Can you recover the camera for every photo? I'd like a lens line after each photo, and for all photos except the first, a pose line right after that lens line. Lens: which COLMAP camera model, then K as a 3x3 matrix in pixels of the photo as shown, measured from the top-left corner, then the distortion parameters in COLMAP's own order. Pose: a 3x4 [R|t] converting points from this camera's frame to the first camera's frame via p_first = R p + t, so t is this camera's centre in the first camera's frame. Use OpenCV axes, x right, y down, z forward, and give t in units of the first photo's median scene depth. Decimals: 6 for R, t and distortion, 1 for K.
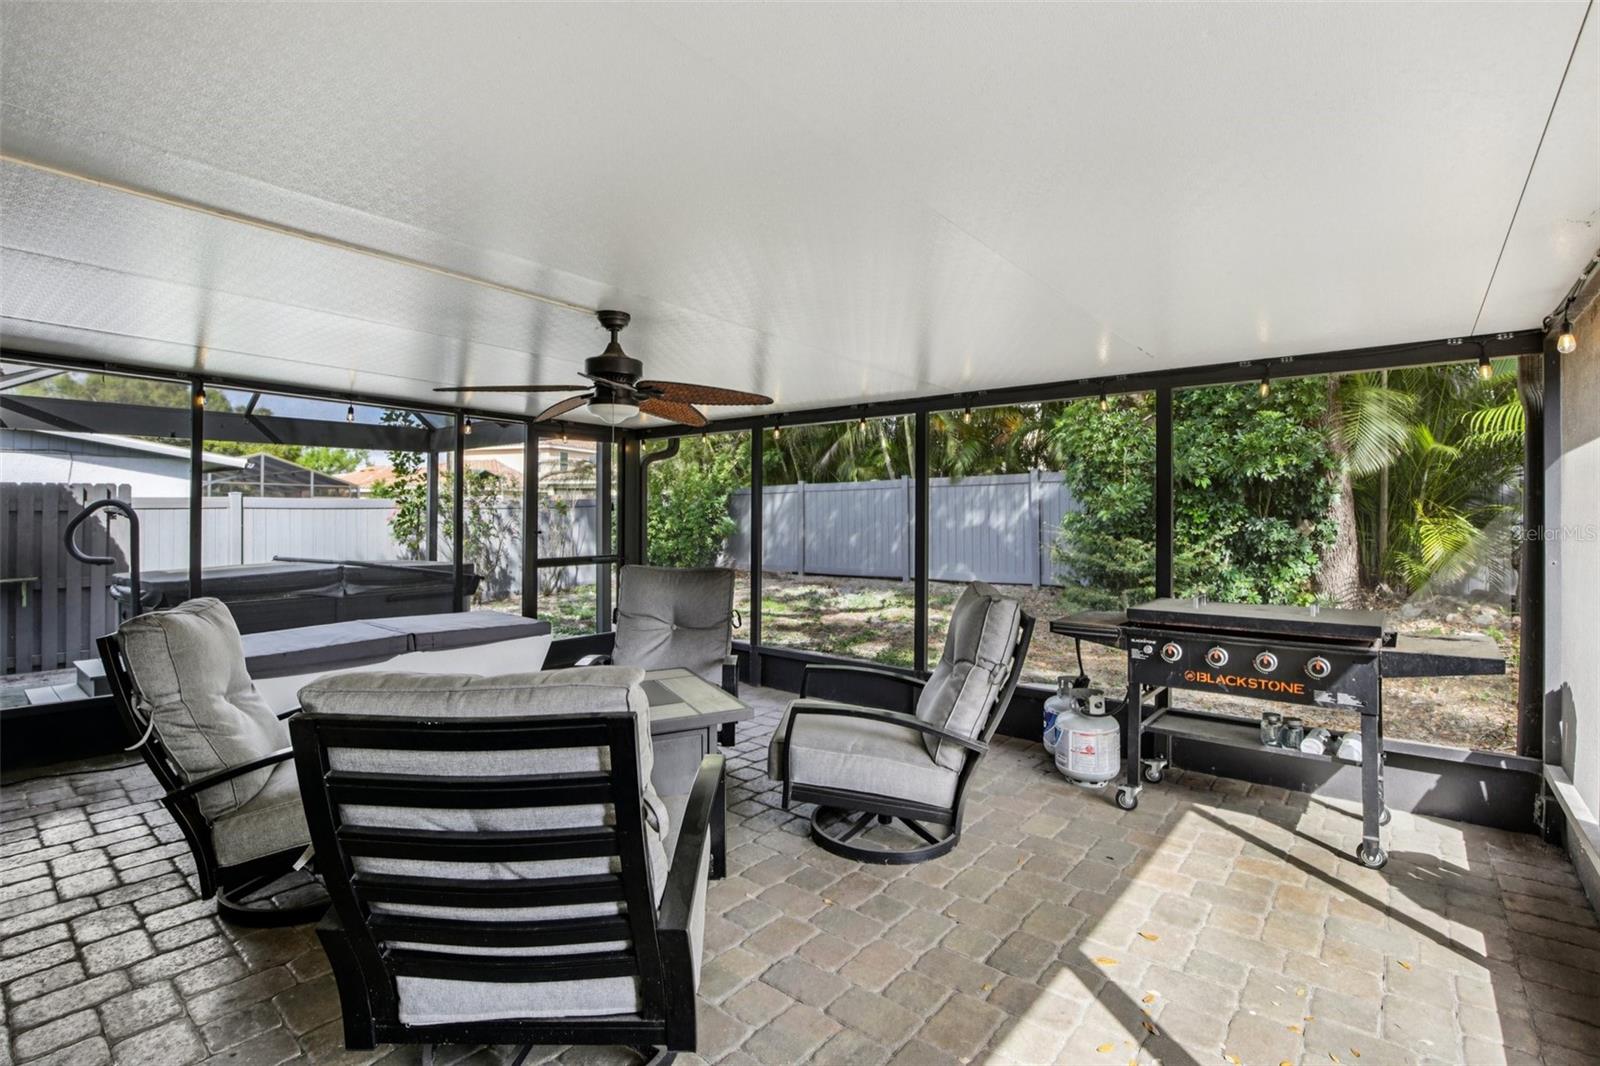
lens RADIAL K [[745.1, 0, 803.5], [0, 745.1, 515.0], [0, 0, 1]] dist [-0.019124, -0.000162]
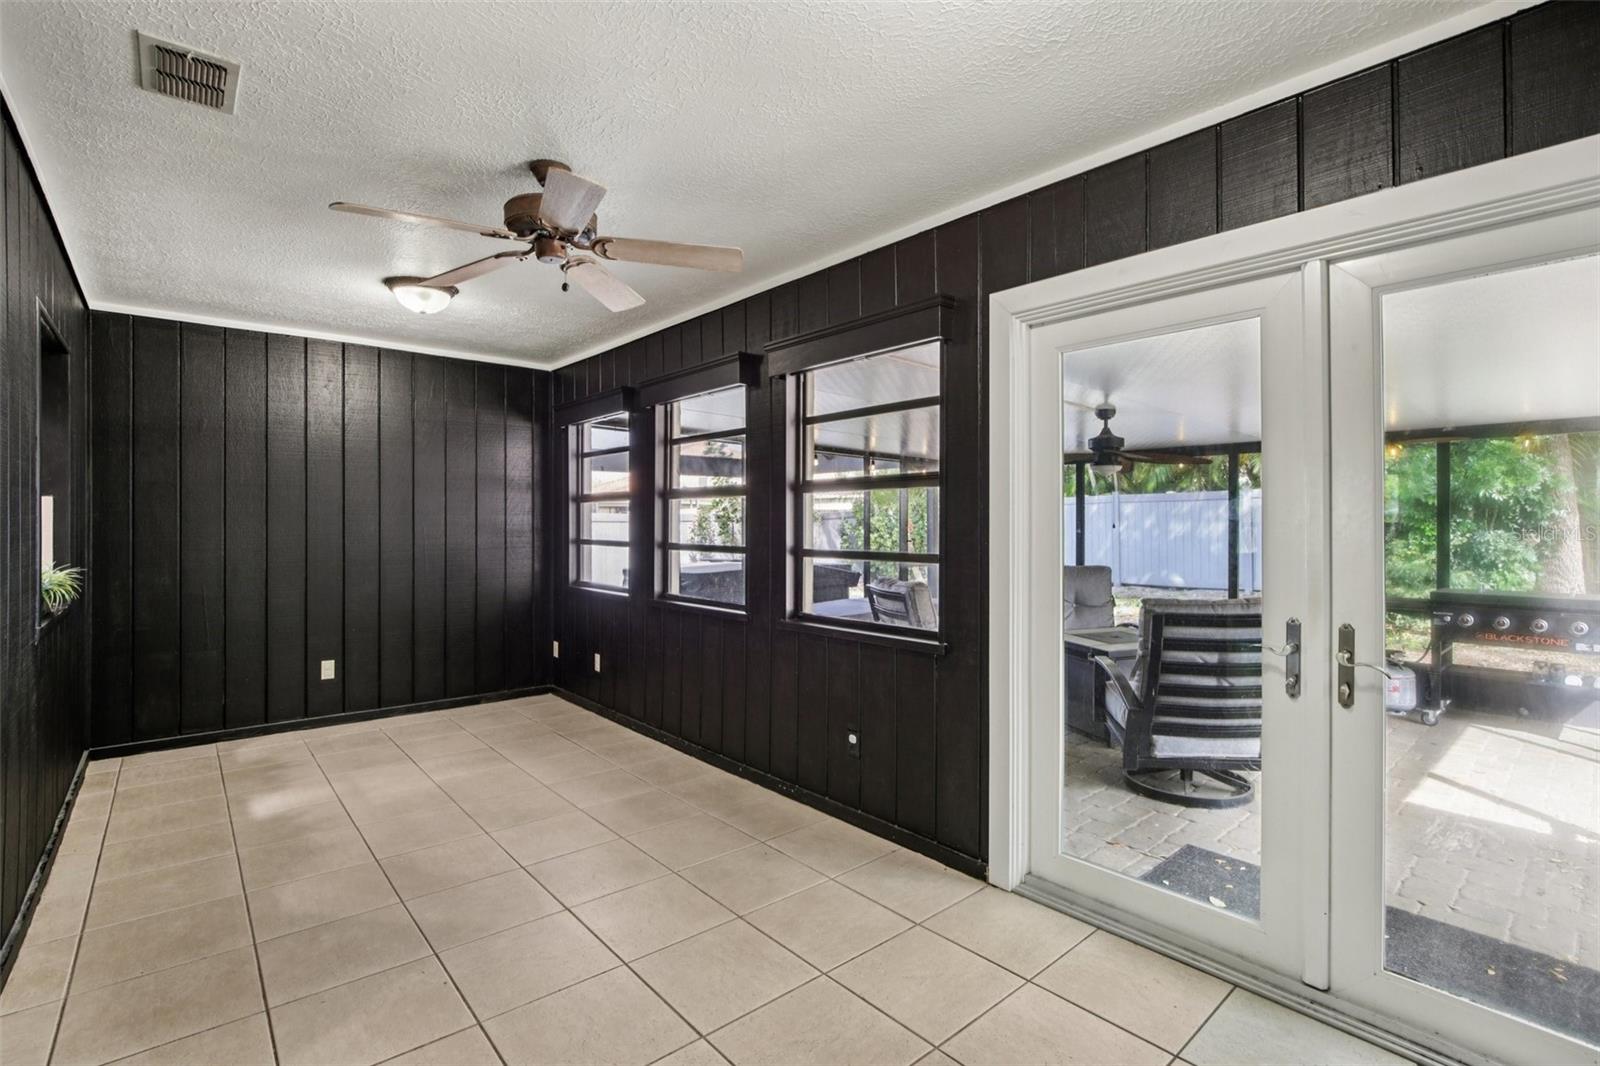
lens RADIAL K [[744.9, 0, 819.1], [0, 744.9, 522.7], [0, 0, 1]] dist [-0.010858, 0.000340]
pose [[0.990464, -0.001442, -0.137767, -0.477960], [0.000660, 0.999983, -0.005718, -0.005445], [0.137773, 0.005573, 0.990448, -0.537947]]
